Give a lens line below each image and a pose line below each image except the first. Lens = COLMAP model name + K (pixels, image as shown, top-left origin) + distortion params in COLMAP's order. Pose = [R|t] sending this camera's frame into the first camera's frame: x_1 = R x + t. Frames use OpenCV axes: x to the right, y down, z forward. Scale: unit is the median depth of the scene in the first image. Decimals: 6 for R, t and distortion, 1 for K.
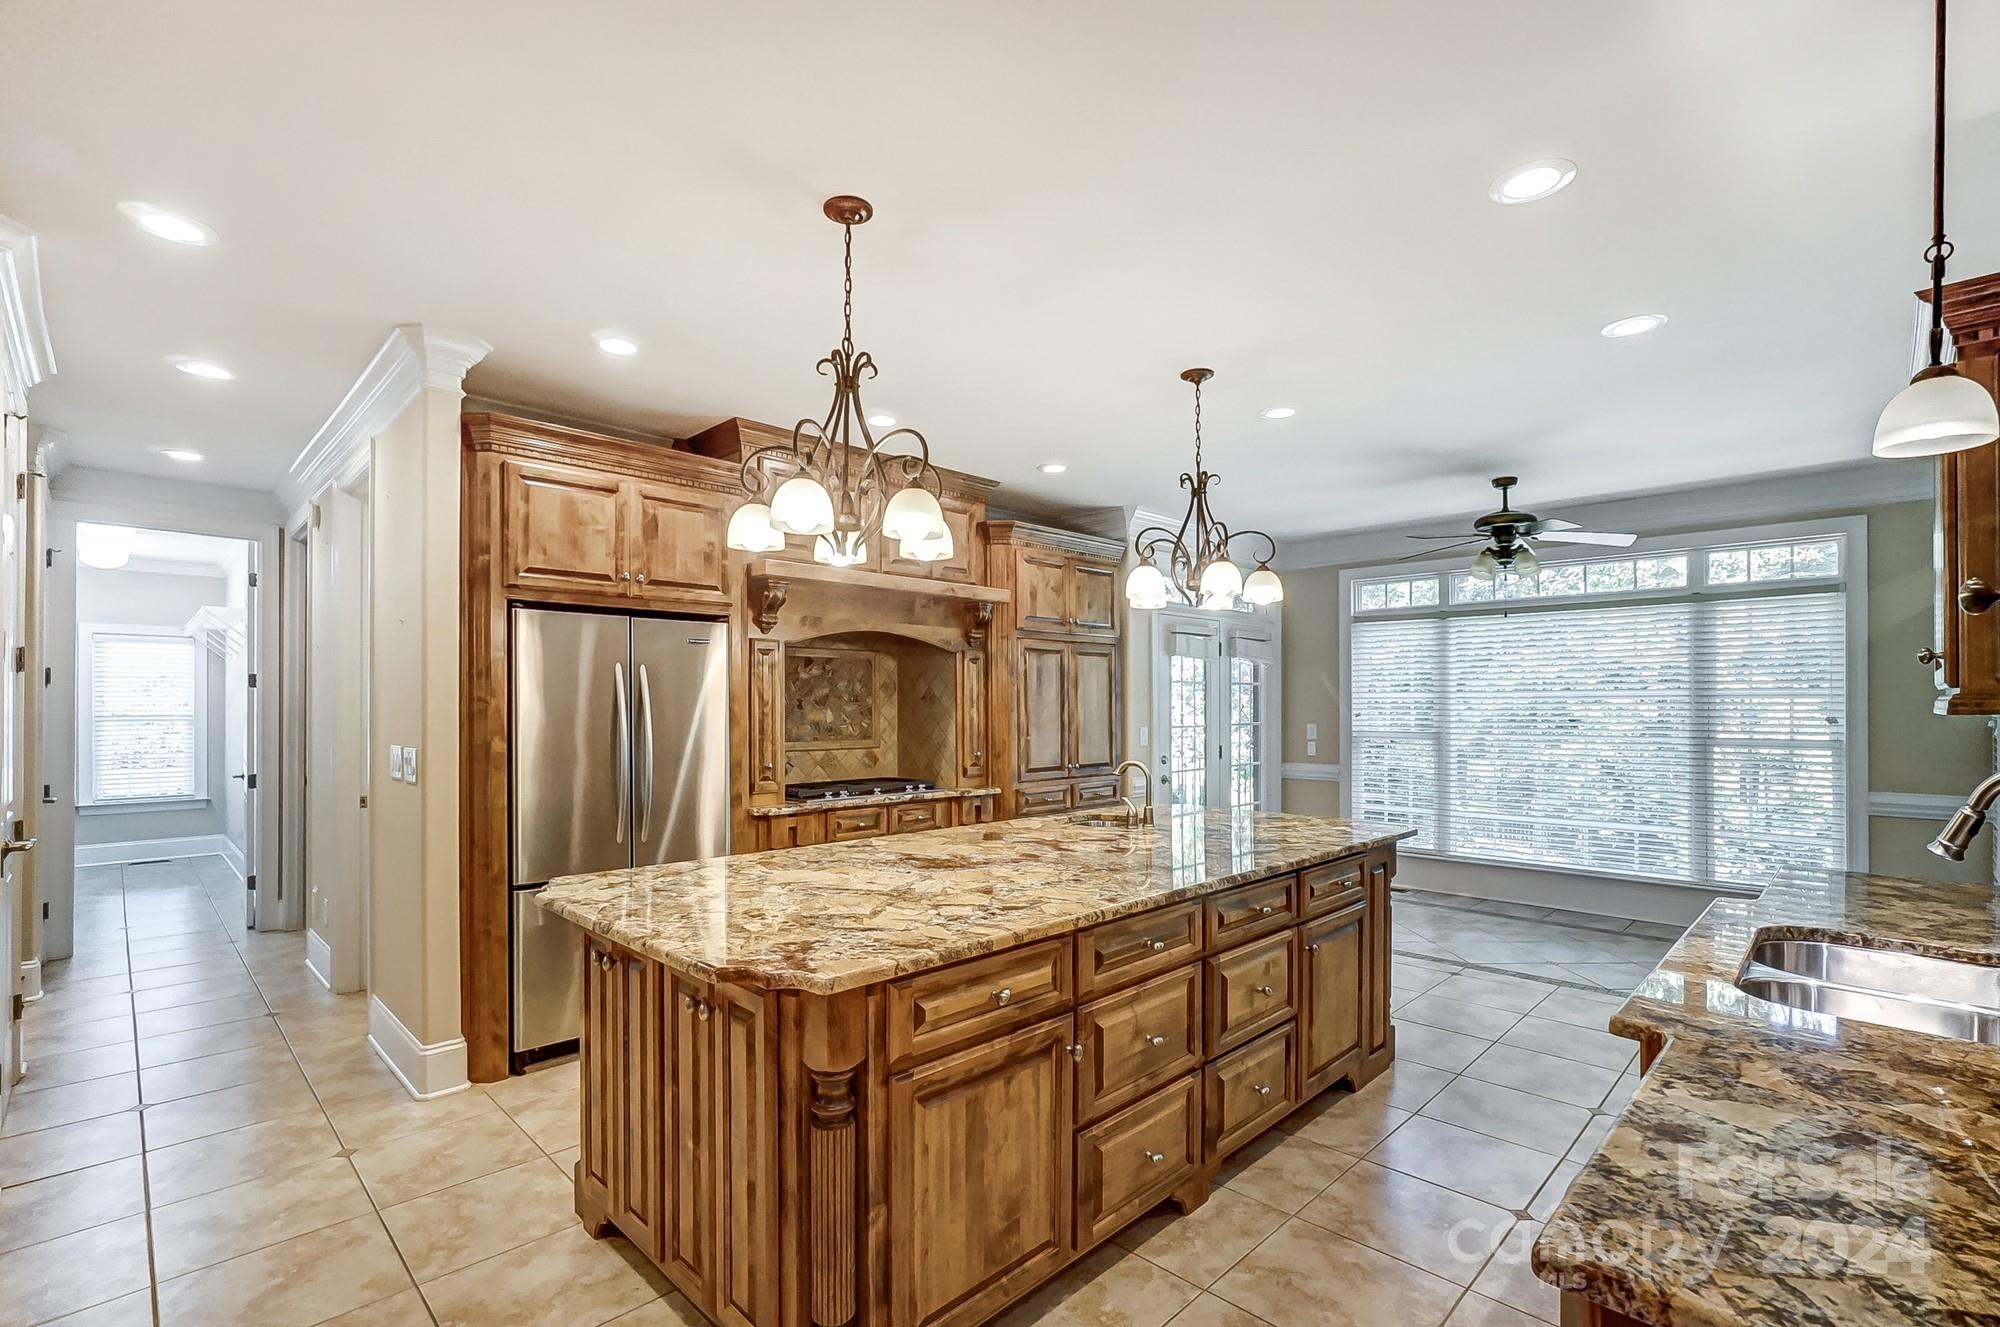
lens RADIAL K [[895.5, 0, 980.6], [0, 895.5, 708.2], [0, 0, 1]] dist [-0.015889, 0.000054]
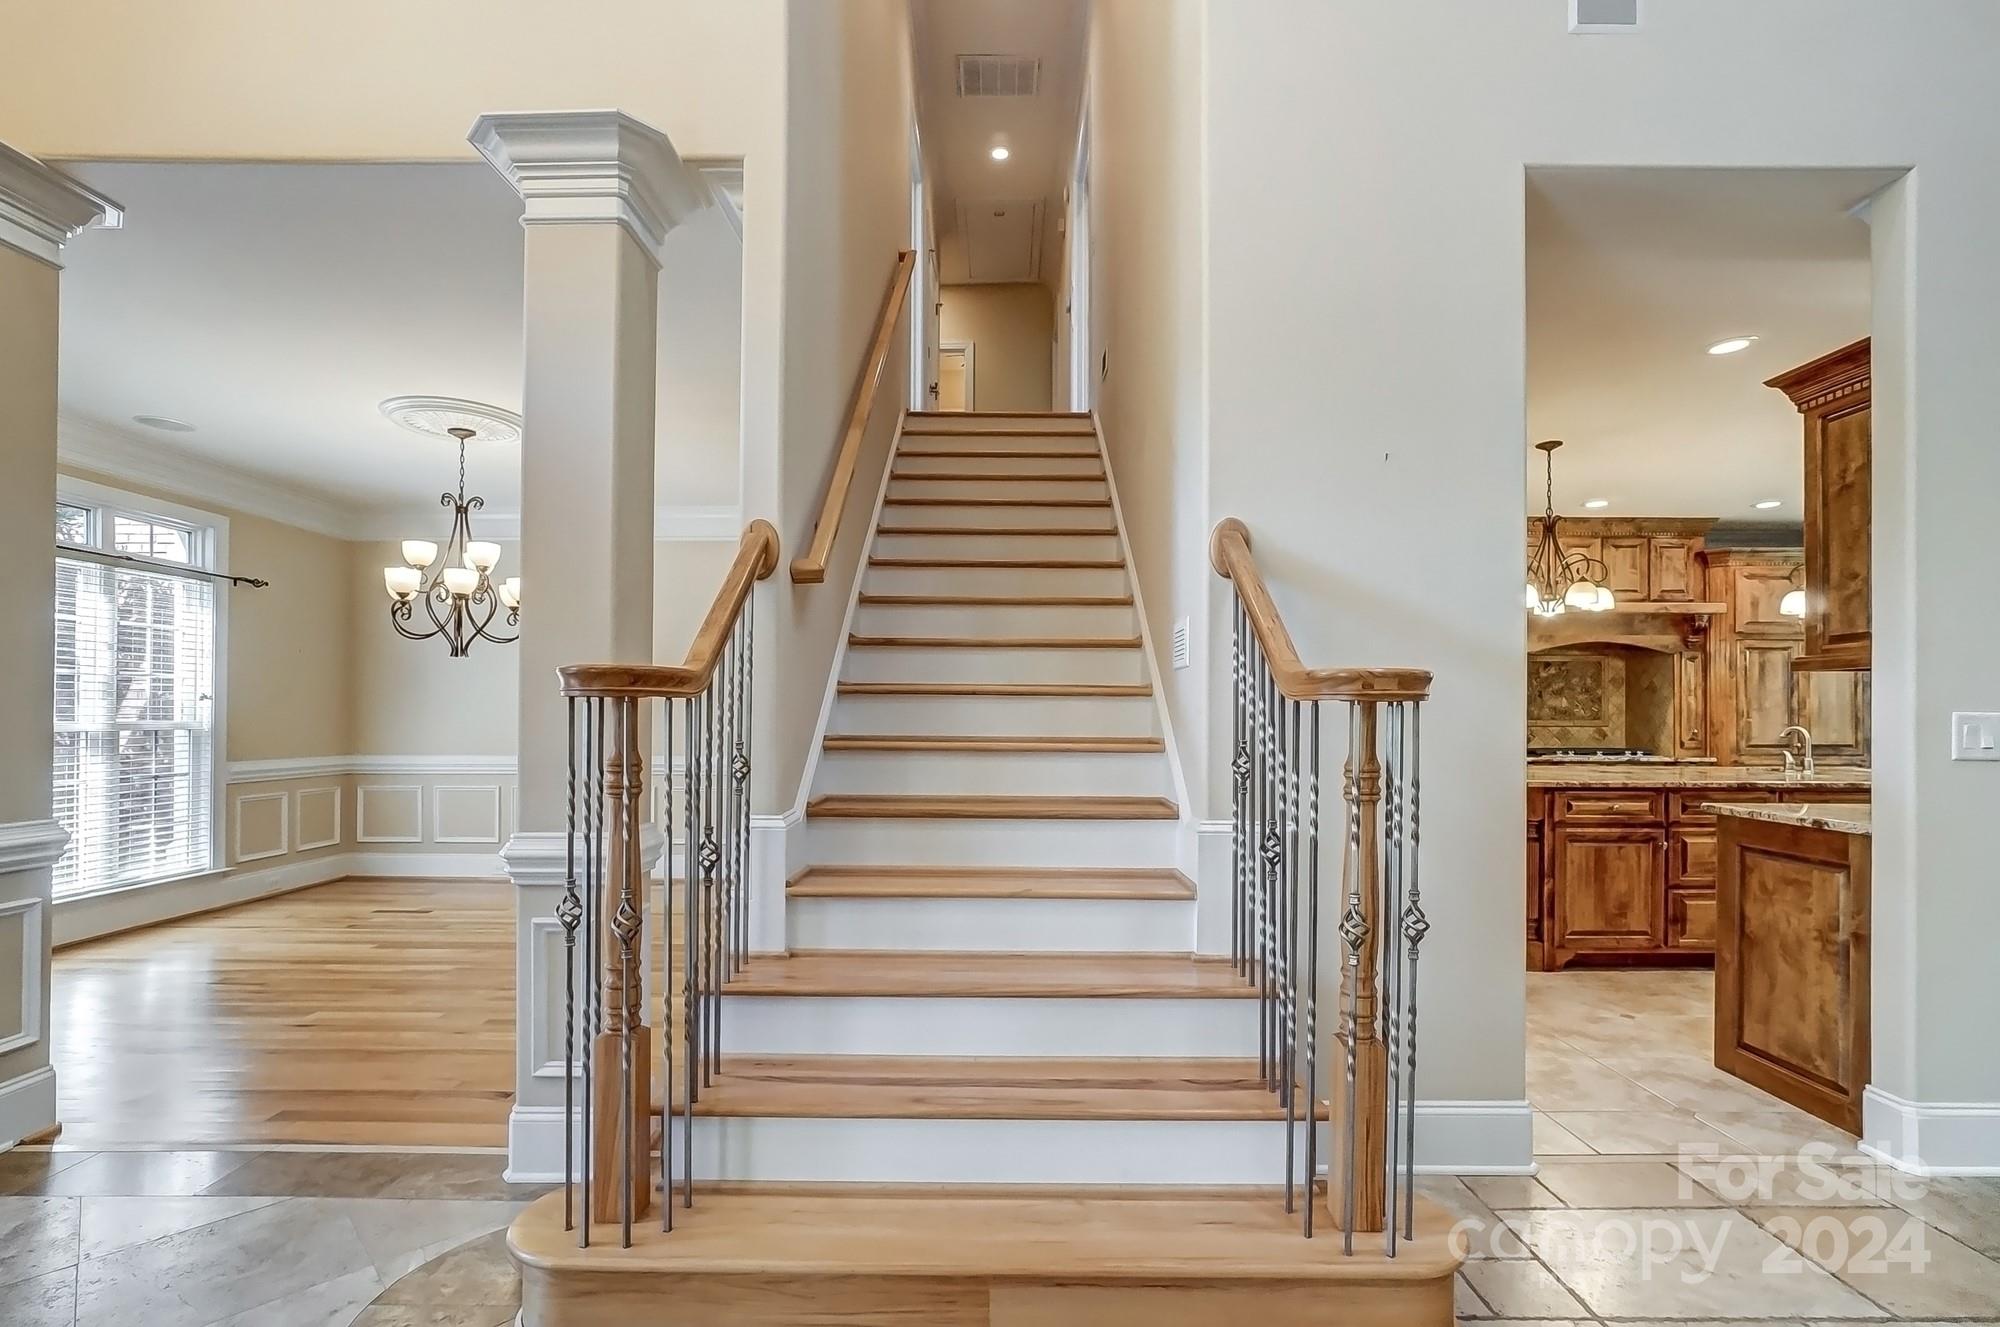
lens RADIAL K [[895.5, 0, 995.5], [0, 895.5, 711.6], [0, 0, 1]] dist [-0.015889, 0.000054]
pose [[0.711941, 0.001812, -0.702237, 0.186334], [-0.006118, 0.999975, -0.003622, 0.035325], [0.702213, 0.006875, 0.711934, -0.659342]]
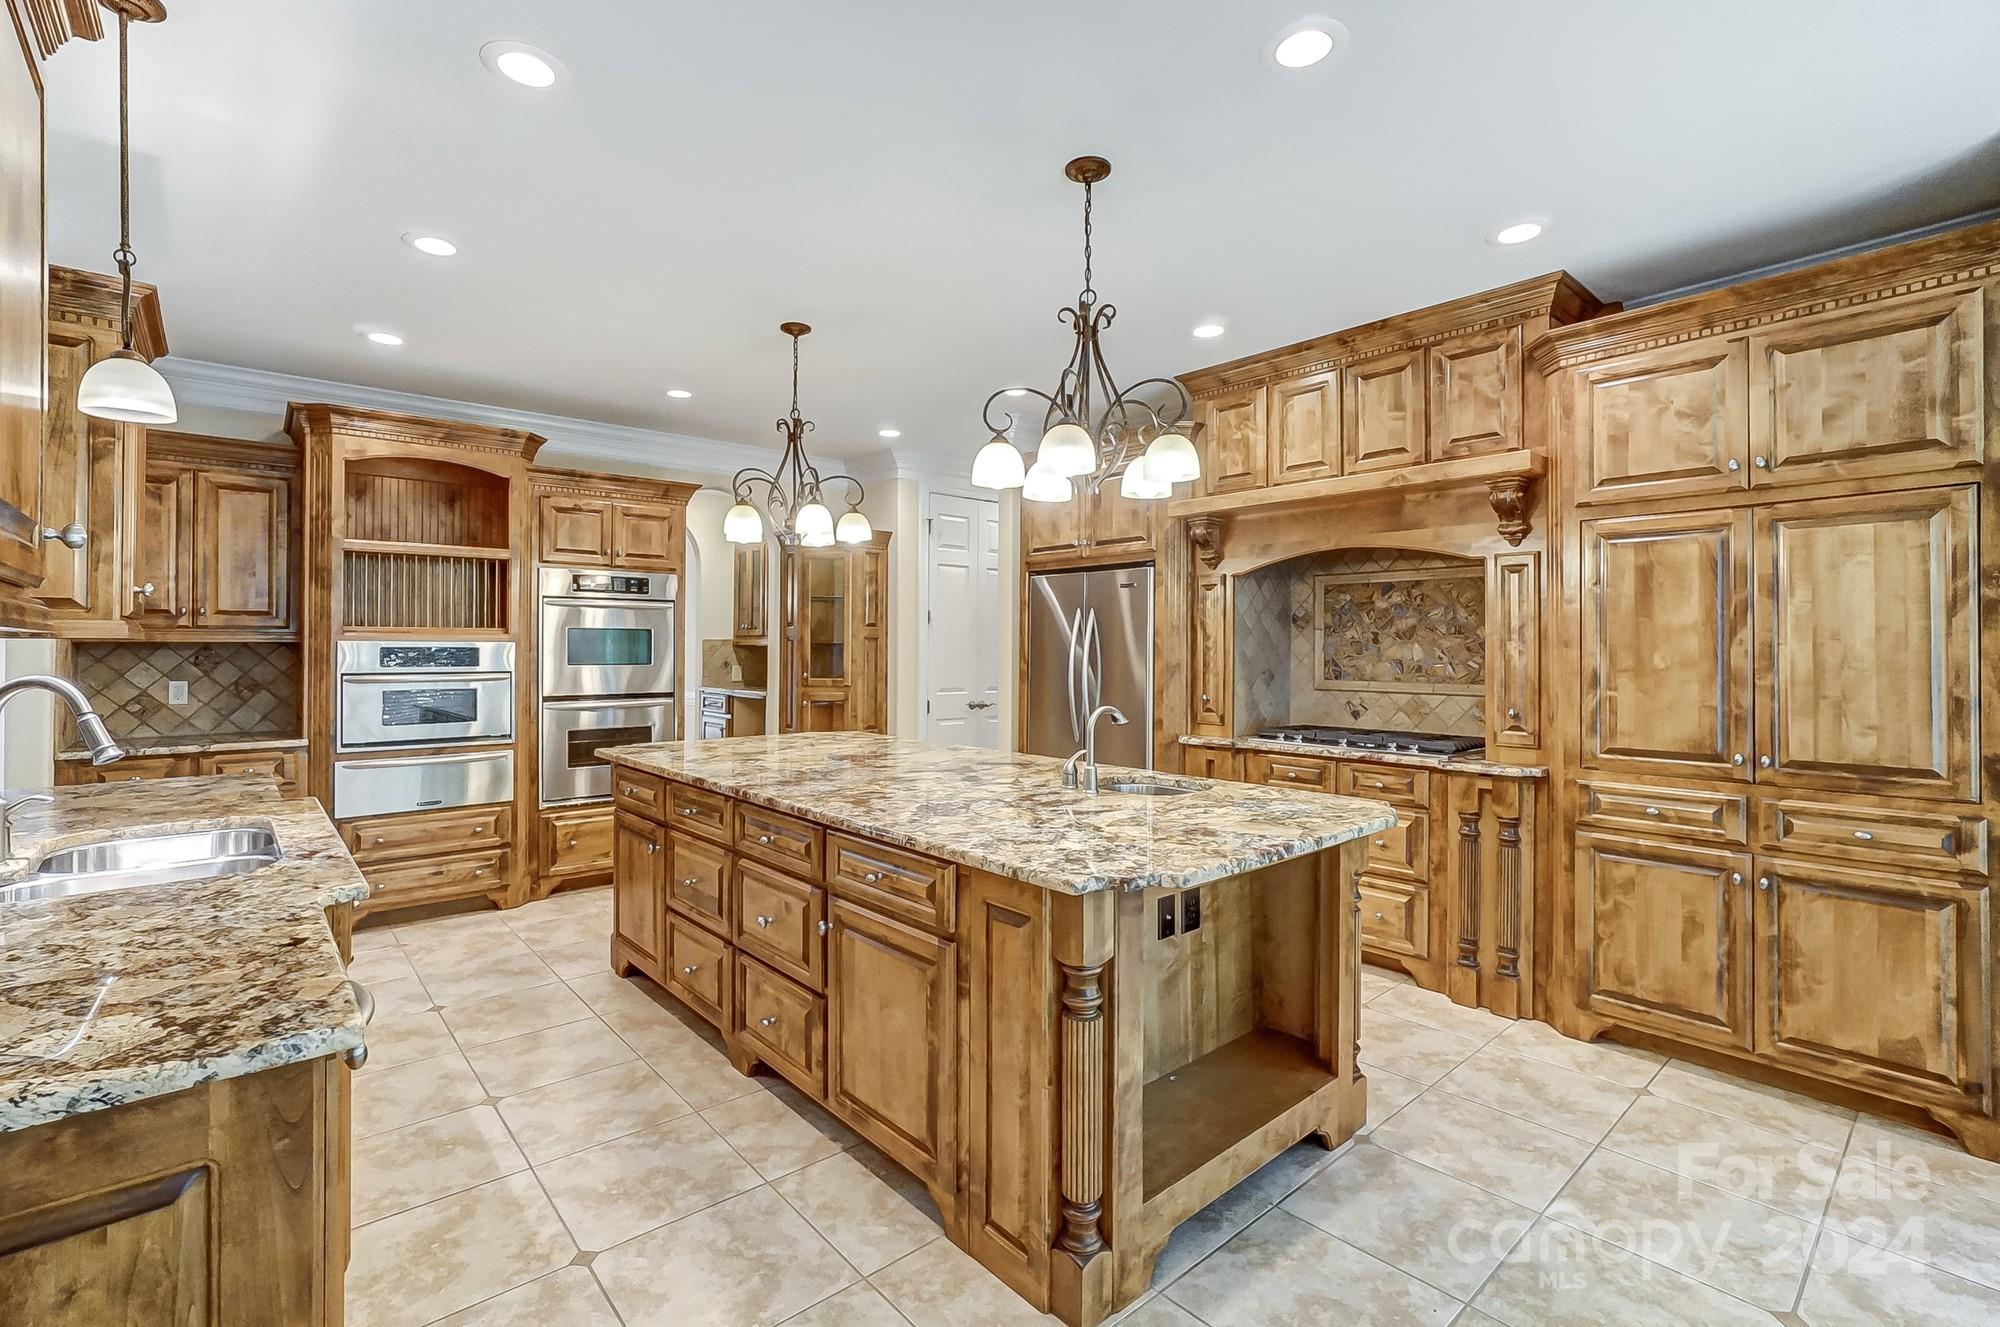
lens RADIAL K [[895.5, 0, 998.4], [0, 895.5, 649.2], [0, 0, 1]] dist [-0.015889, 0.000054]
pose [[-0.056121, 0.003649, -0.998417, 0.692958], [-0.003961, 0.999985, 0.003877, 0.004792], [0.998416, 0.004173, -0.056105, 0.700919]]
